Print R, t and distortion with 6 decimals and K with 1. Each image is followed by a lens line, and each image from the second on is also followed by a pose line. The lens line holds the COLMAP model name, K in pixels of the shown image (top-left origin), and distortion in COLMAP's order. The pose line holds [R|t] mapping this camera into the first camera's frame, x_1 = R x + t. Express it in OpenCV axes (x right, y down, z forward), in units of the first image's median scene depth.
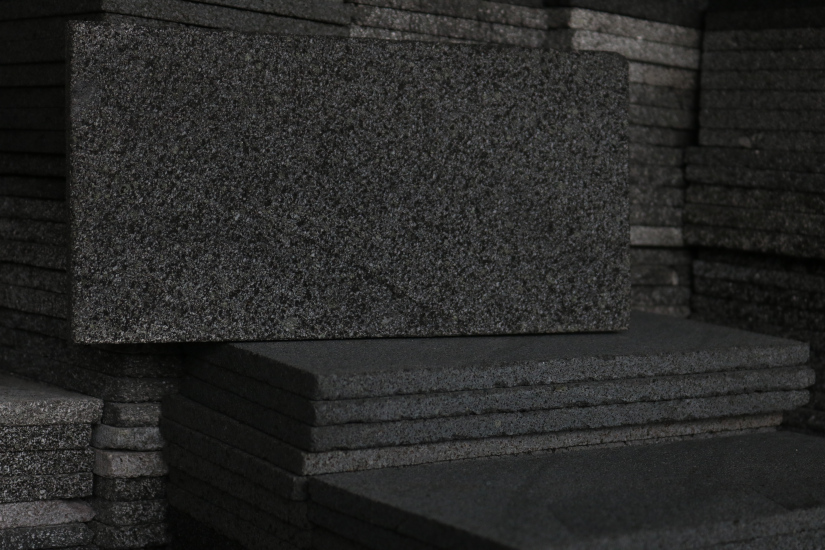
lens RADIAL K [[1021.1, 0, 412.3], [0, 1021.1, 278.2], [0, 0, 1]] dist [0.012079, 0.000000]
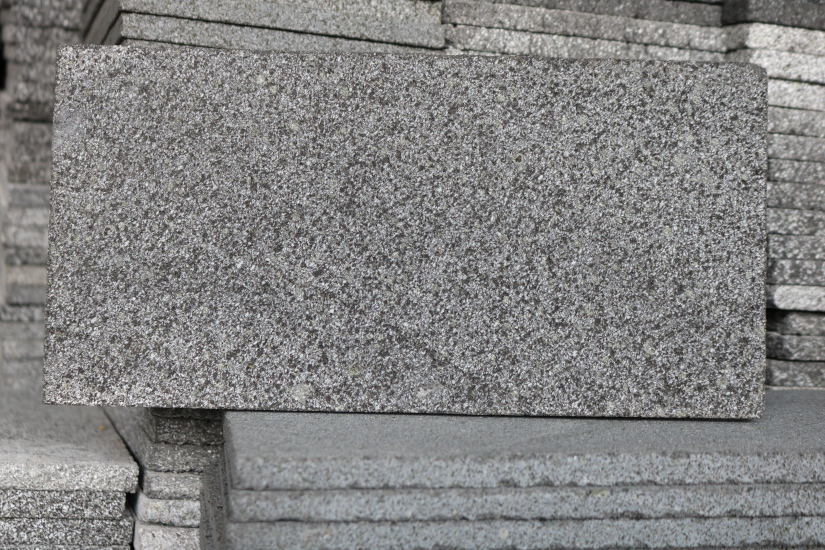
lens RADIAL K [[1041.8, 0, 413.9], [0, 1041.8, 302.6], [0, 0, 1]] dist [-0.015103, 0.000000]
pose [[0.960347, 0.019084, -0.278152, 0.198090], [-0.029922, 0.998947, -0.034770, -0.001731], [0.277196, 0.041714, 0.959908, 0.189360]]
